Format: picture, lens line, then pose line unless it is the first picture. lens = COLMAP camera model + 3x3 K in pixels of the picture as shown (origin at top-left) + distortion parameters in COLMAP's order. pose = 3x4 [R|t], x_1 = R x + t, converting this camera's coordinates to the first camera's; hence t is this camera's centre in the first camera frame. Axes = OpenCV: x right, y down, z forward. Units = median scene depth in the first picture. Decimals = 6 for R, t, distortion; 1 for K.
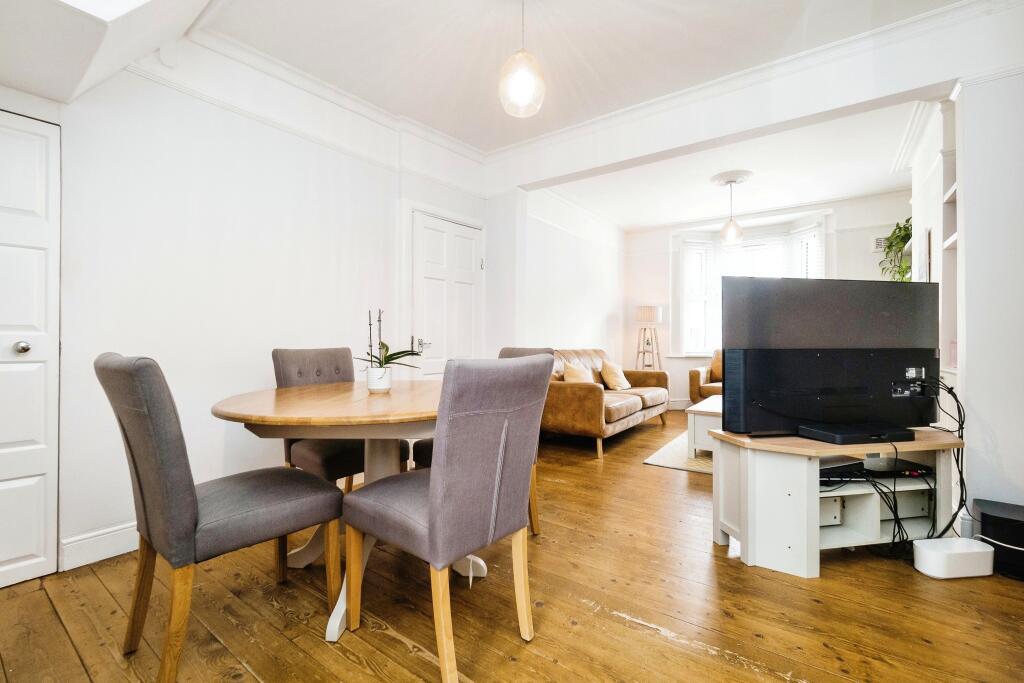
lens RADIAL K [[437.3, 0, 513.2], [0, 437.3, 340.3], [0, 0, 1]] dist [-0.008644, -0.001055]
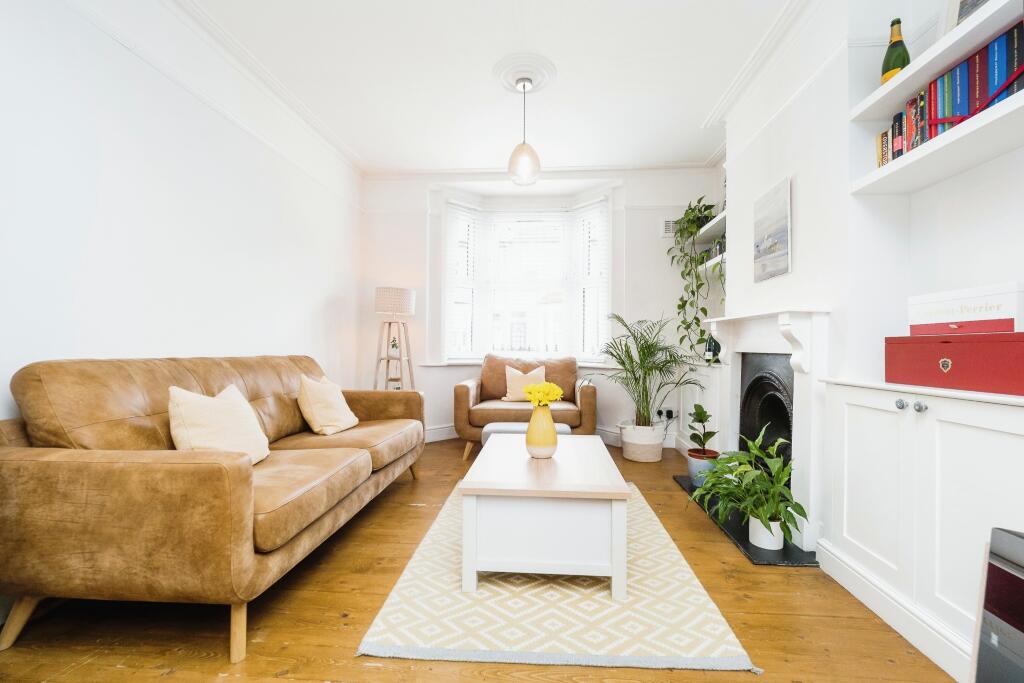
lens RADIAL K [[437.3, 0, 517.7], [0, 437.3, 342.6], [0, 0, 1]] dist [-0.008644, -0.001055]
pose [[0.854154, 0.006950, 0.519974, 0.152136], [-0.004813, 0.999974, -0.005459, 0.006188], [-0.519998, 0.002160, 0.854165, 0.416318]]
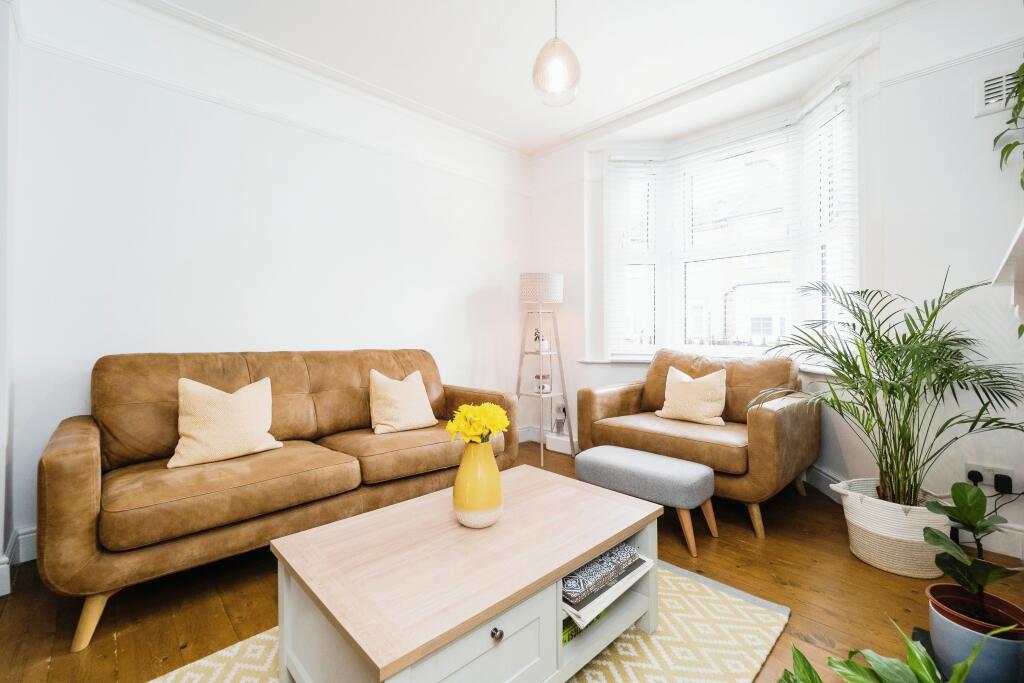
lens RADIAL K [[437.3, 0, 522.5], [0, 437.3, 335.2], [0, 0, 1]] dist [-0.008644, -0.001055]
pose [[0.983011, -0.000370, -0.183547, 0.471690], [0.001874, 0.999966, 0.008023, -0.002415], [0.183537, -0.008231, 0.982978, 0.510938]]
